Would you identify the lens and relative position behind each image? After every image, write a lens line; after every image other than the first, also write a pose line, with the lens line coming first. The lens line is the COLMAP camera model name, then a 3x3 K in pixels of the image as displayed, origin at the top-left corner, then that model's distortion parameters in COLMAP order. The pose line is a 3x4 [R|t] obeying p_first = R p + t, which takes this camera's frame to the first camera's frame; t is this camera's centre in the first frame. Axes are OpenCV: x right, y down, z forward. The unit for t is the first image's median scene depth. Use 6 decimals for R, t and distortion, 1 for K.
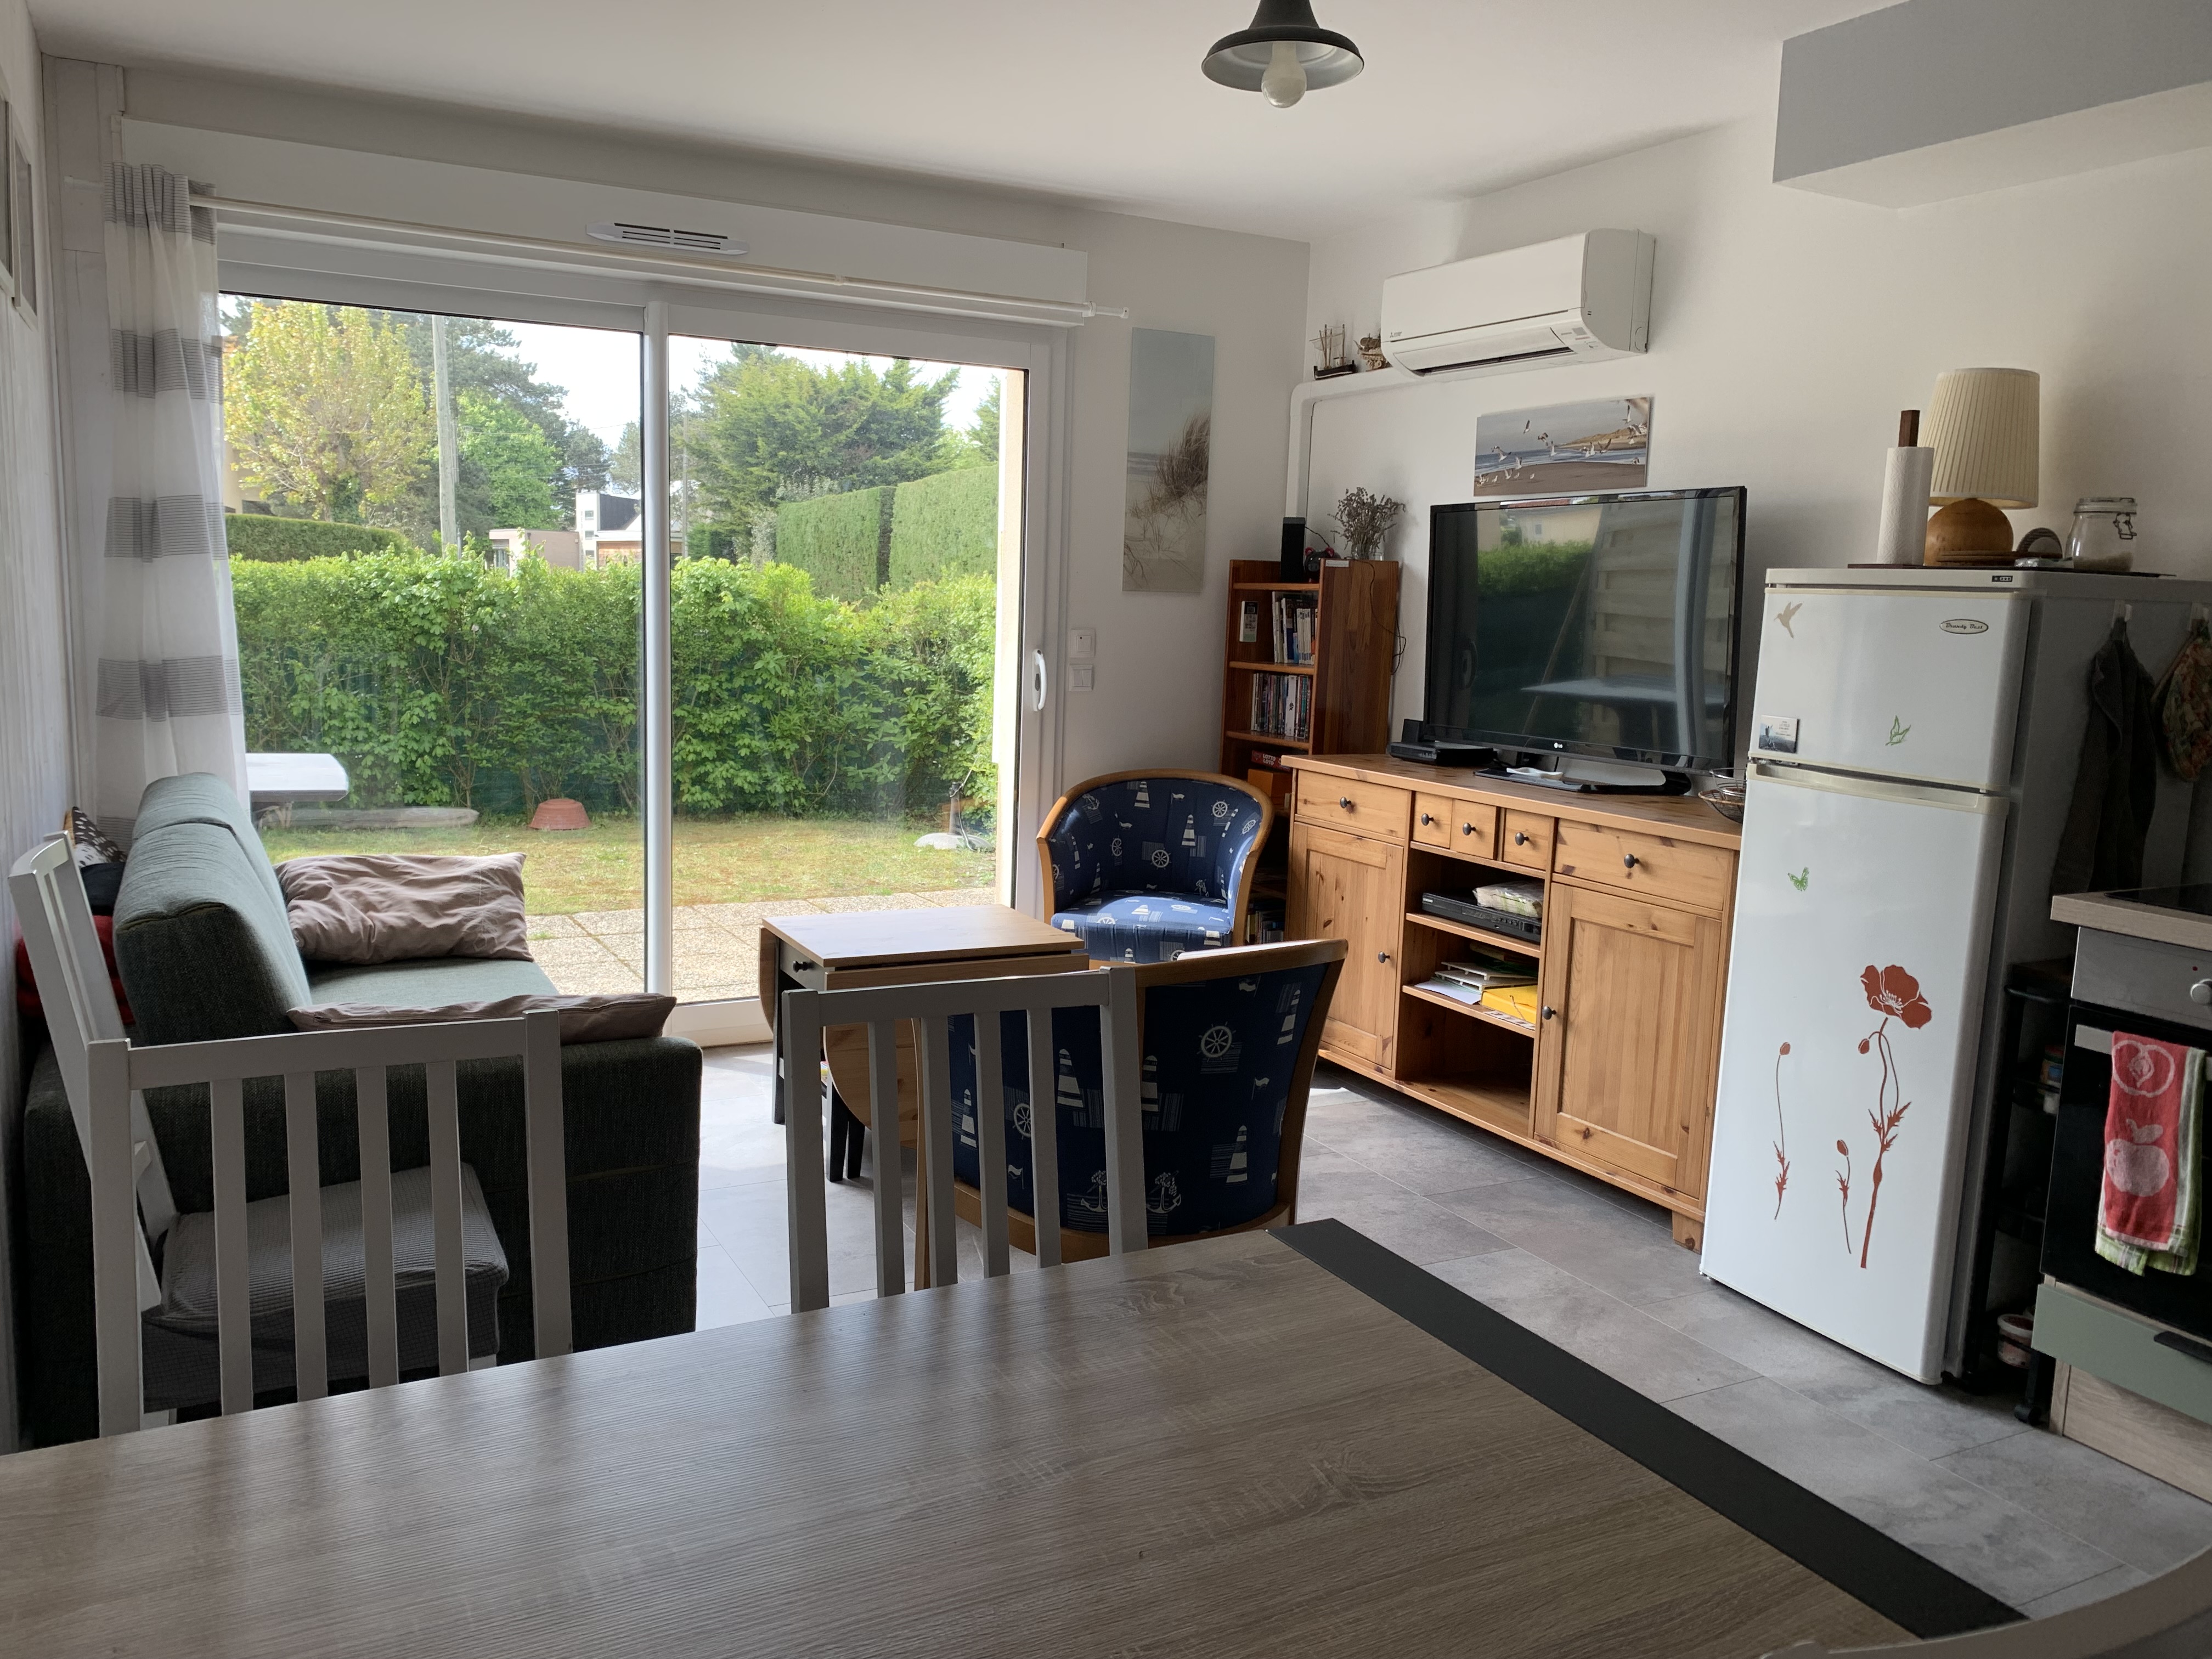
lens RADIAL K [[1666.6, 0, 1080.9], [0, 1666.6, 819.4], [0, 0, 1]] dist [0.029883, -0.035540]
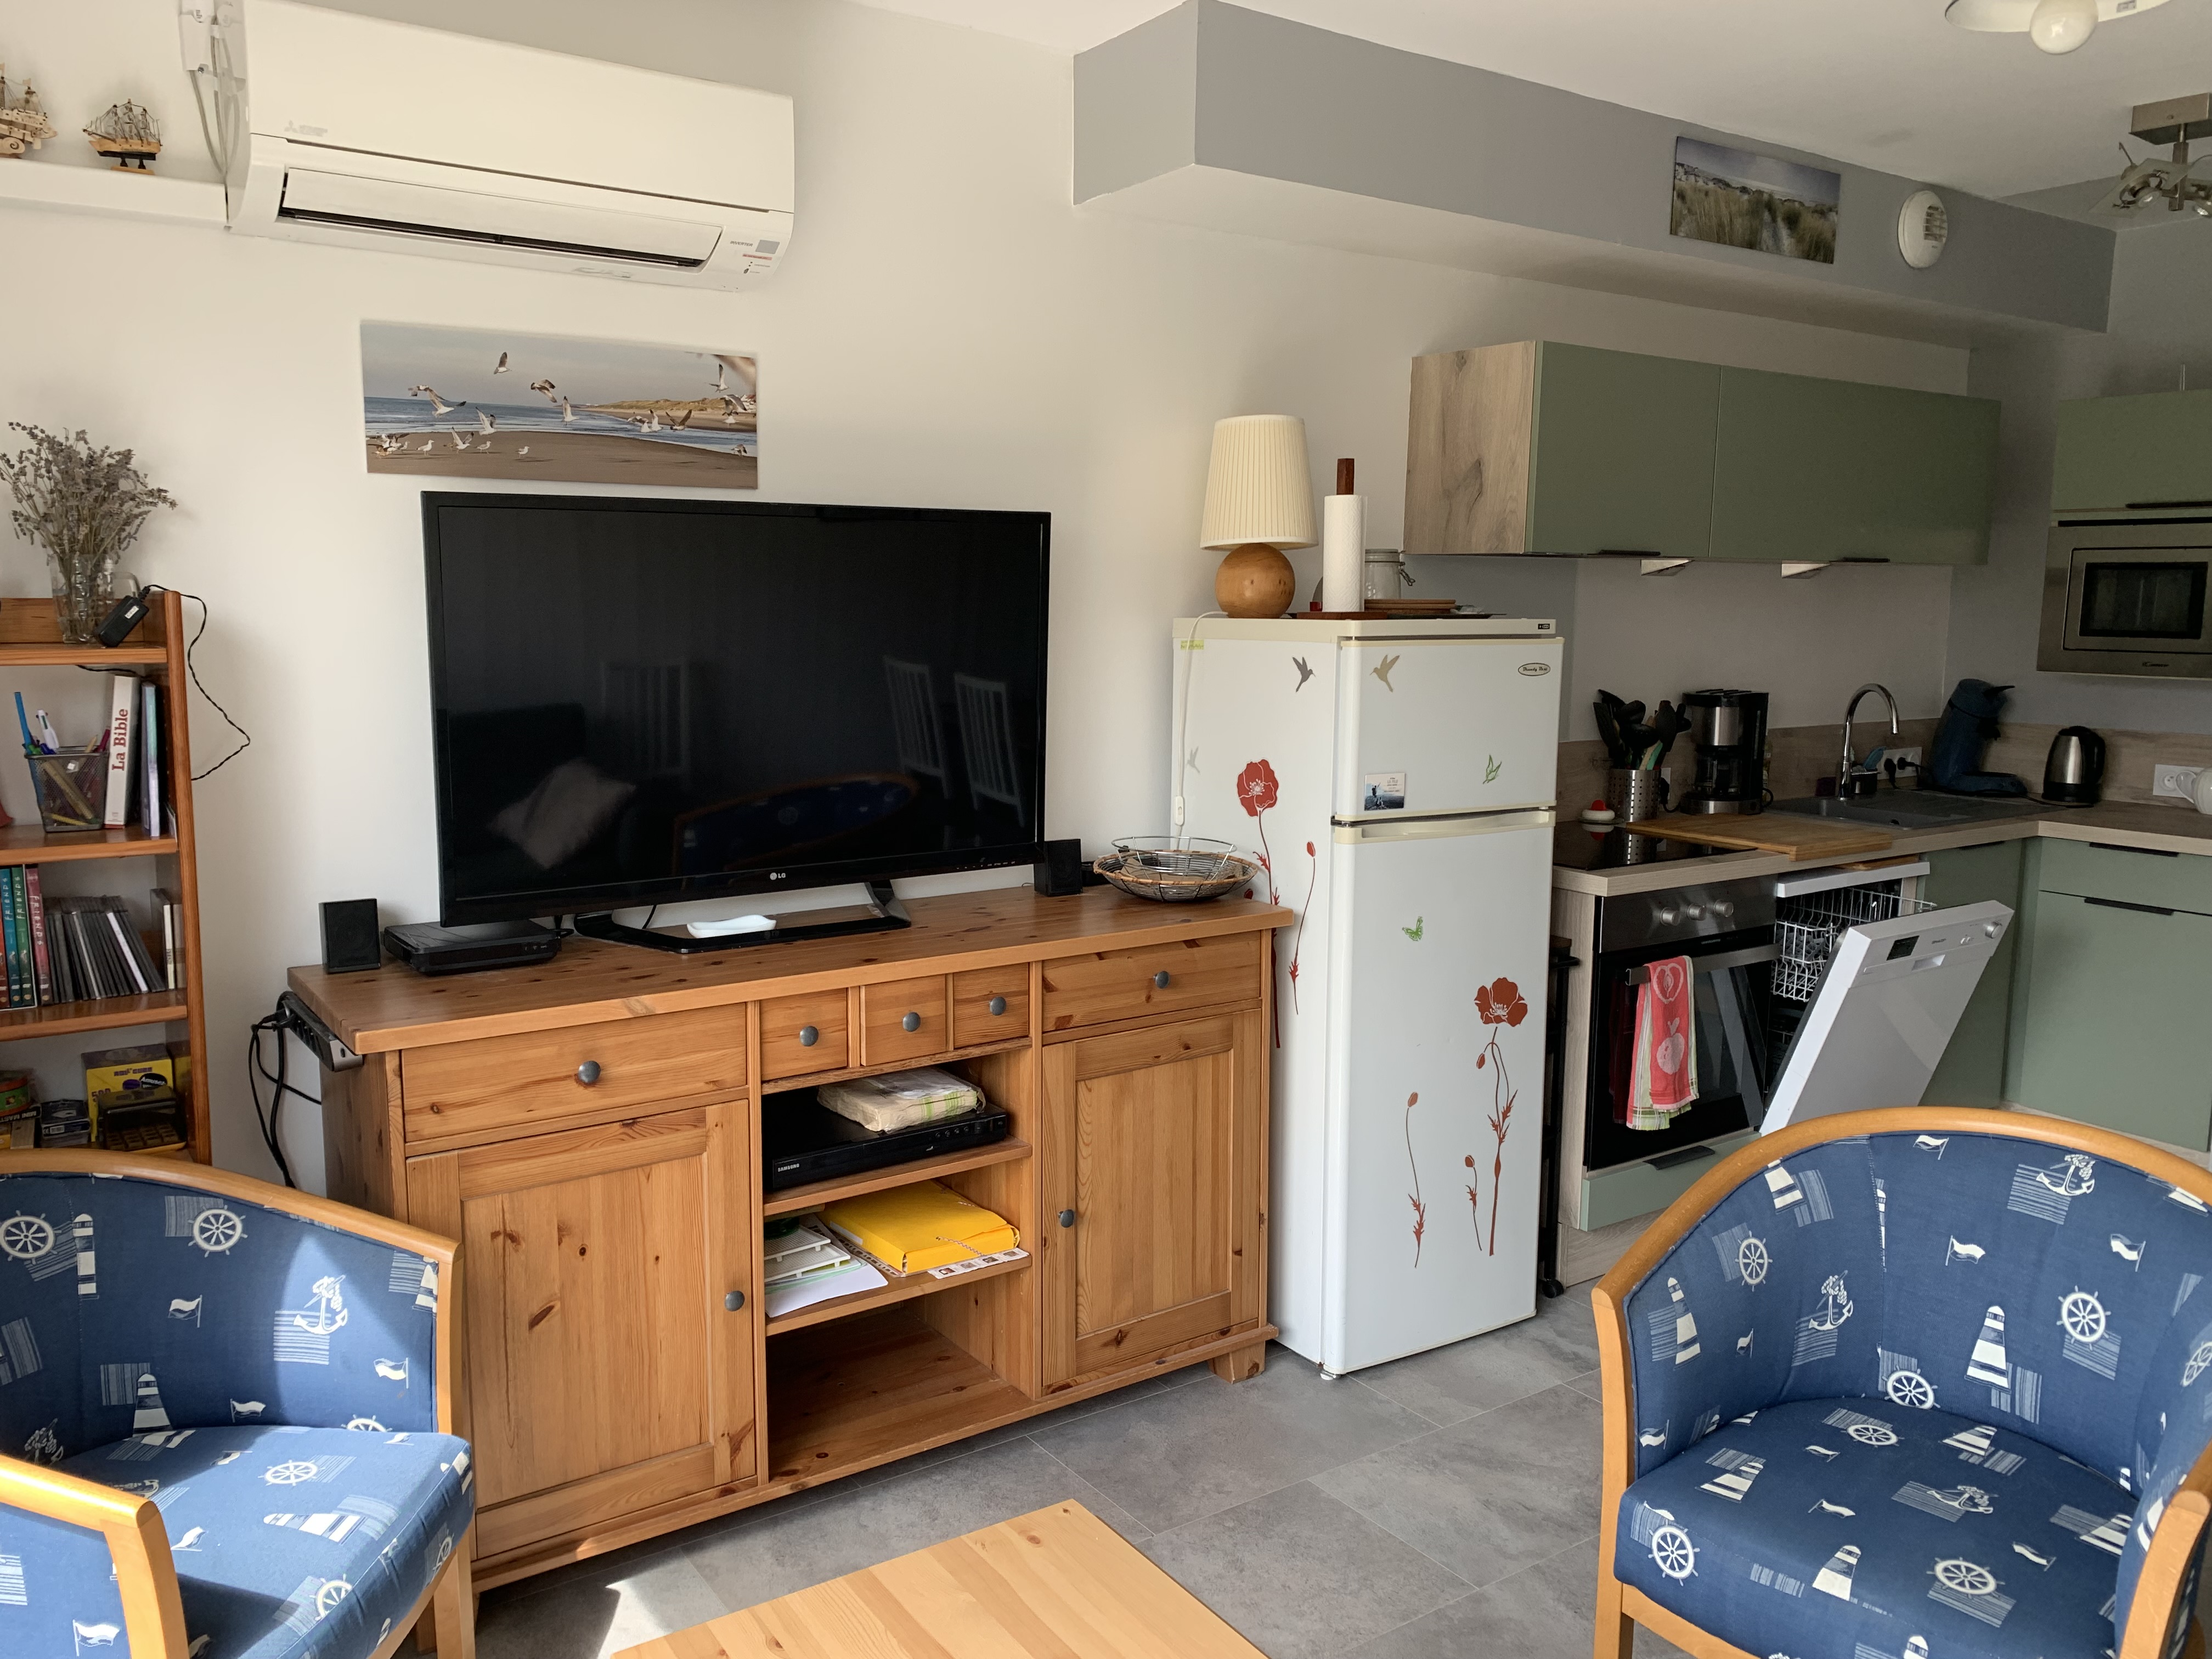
lens RADIAL K [[1666.6, 0, 1096.4], [0, 1666.6, 828.0], [0, 0, 1]] dist [0.029883, -0.035540]
pose [[-0.107207, -0.170805, 0.979455, -0.420844], [0.125707, 0.974898, 0.183769, -0.189184], [-0.986258, 0.142826, -0.083044, 1.037023]]
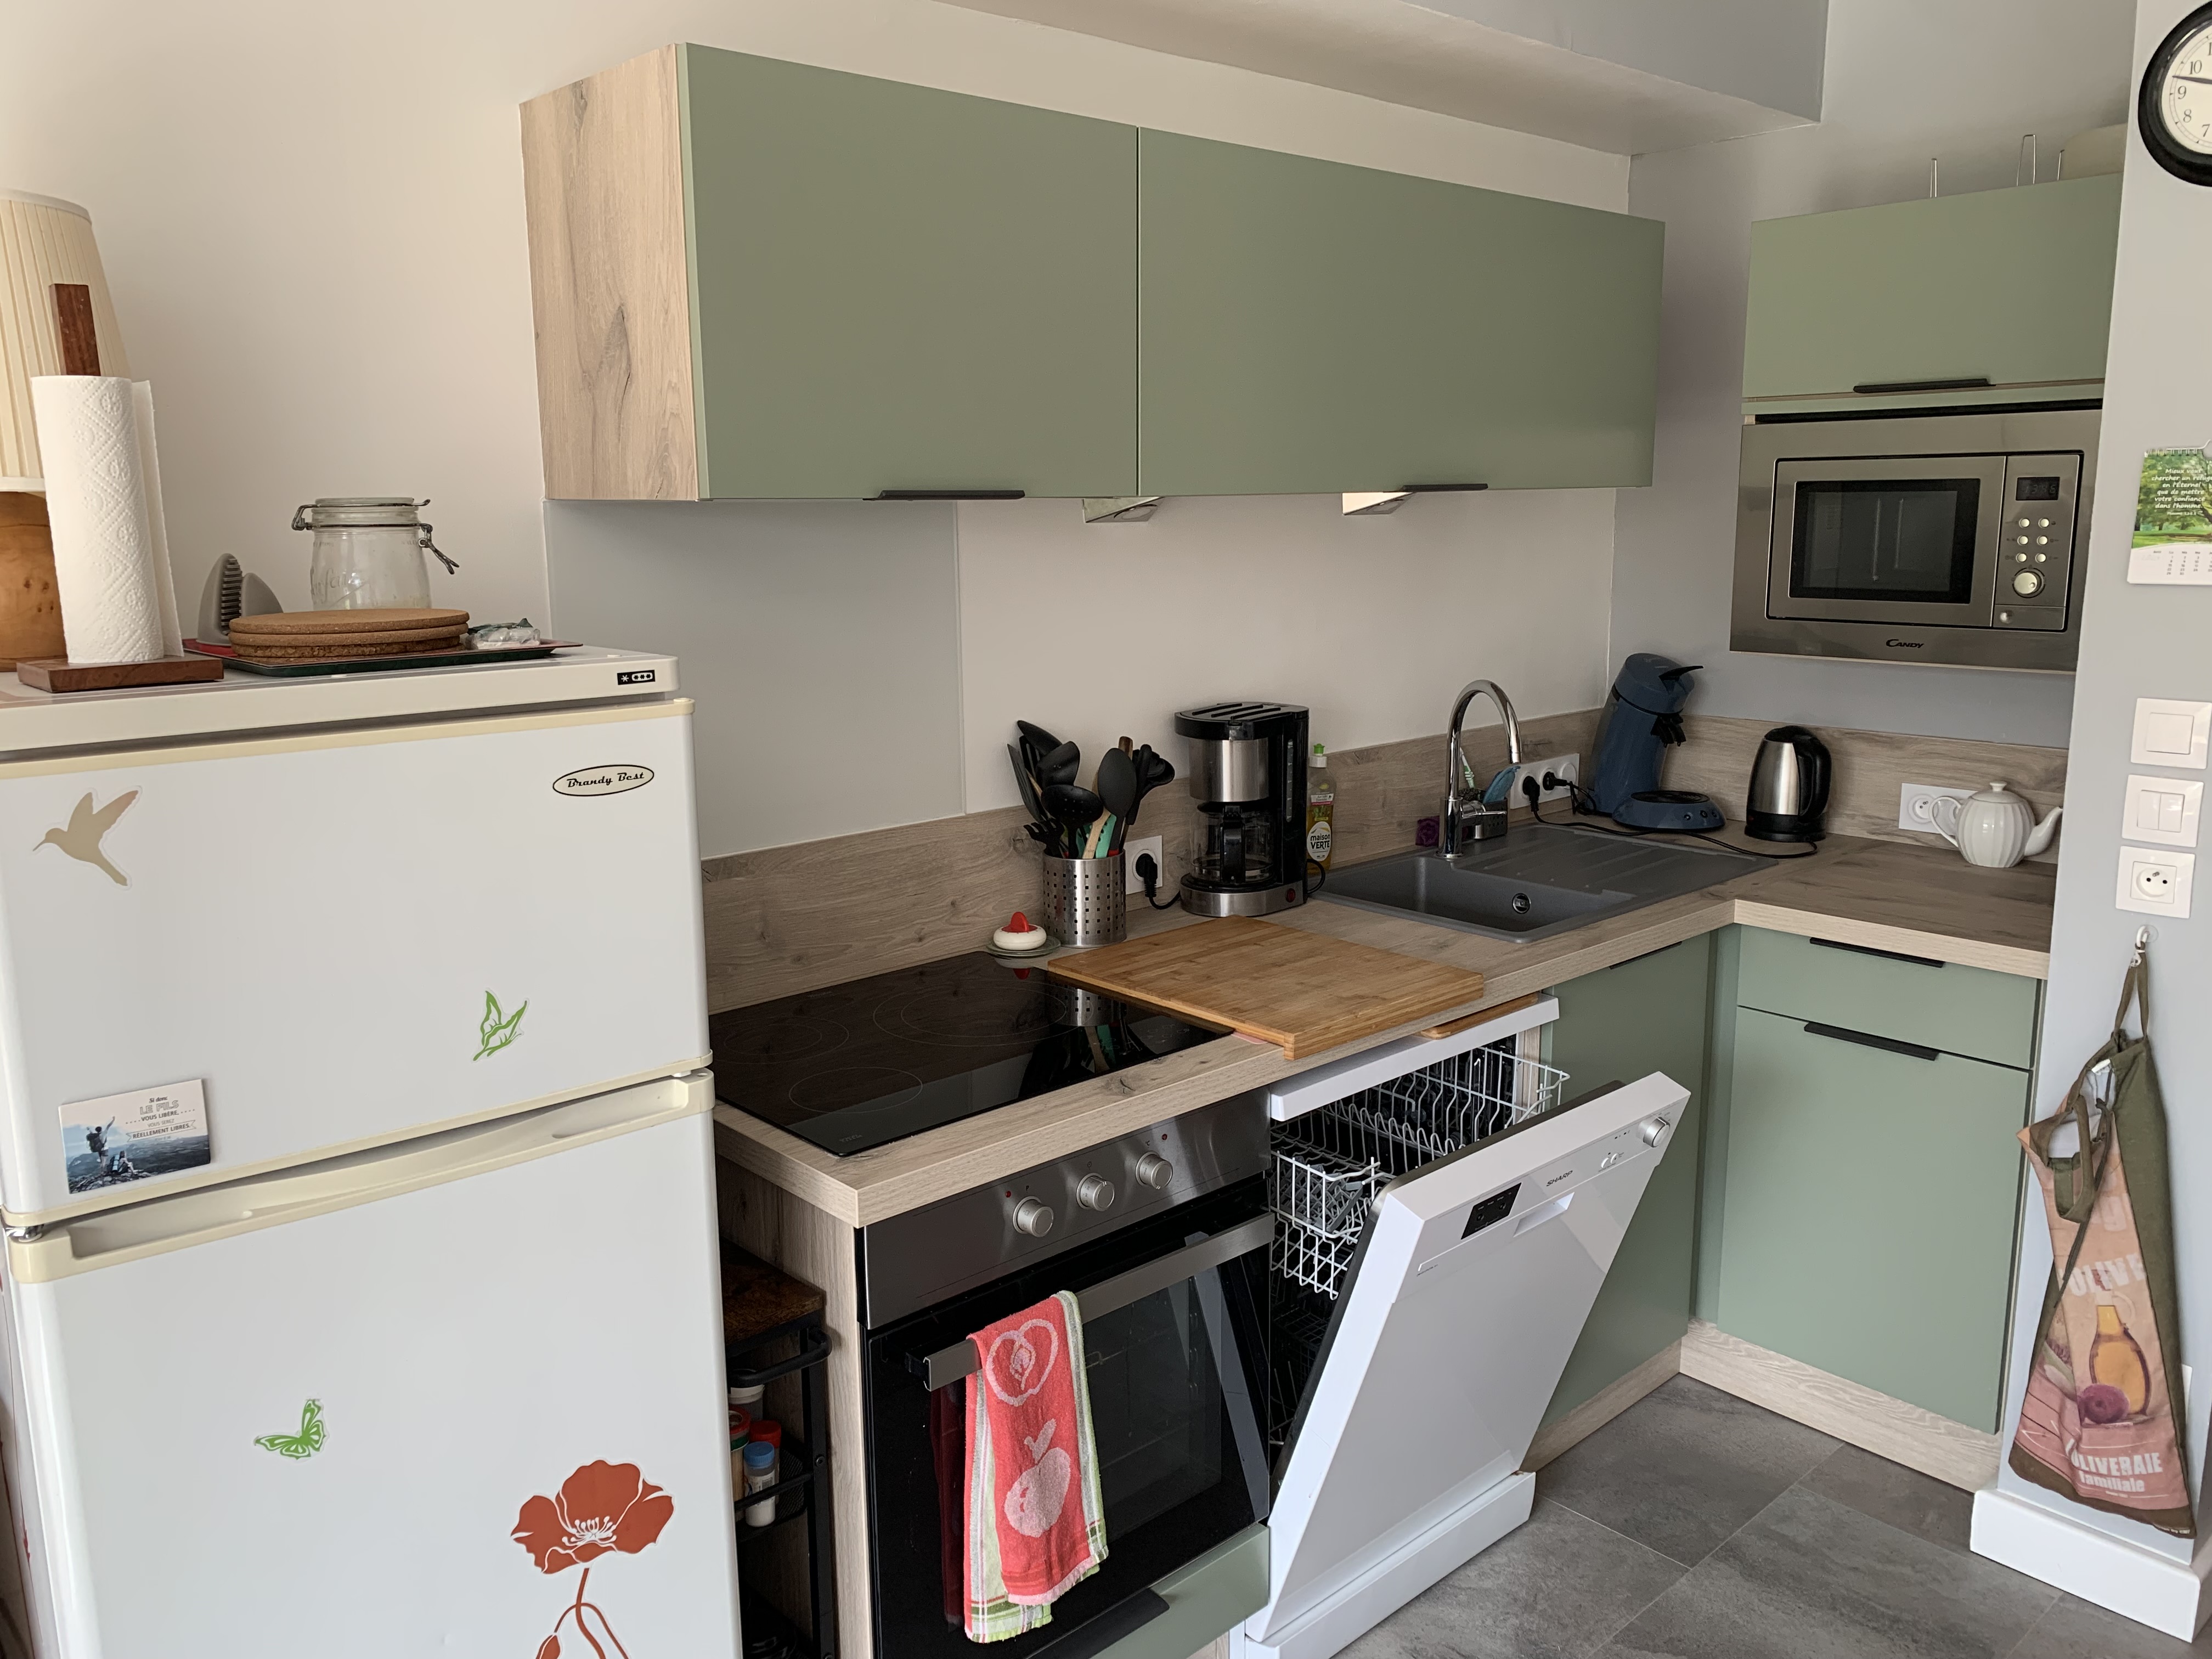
lens RADIAL K [[1666.6, 0, 1099.4], [0, 1666.6, 814.9], [0, 0, 1]] dist [0.029883, -0.035540]
pose [[-0.239385, -0.209454, 0.948063, 0.017780], [0.139728, 0.958858, 0.247120, -0.152732], [-0.960818, 0.191628, -0.200269, 0.709794]]
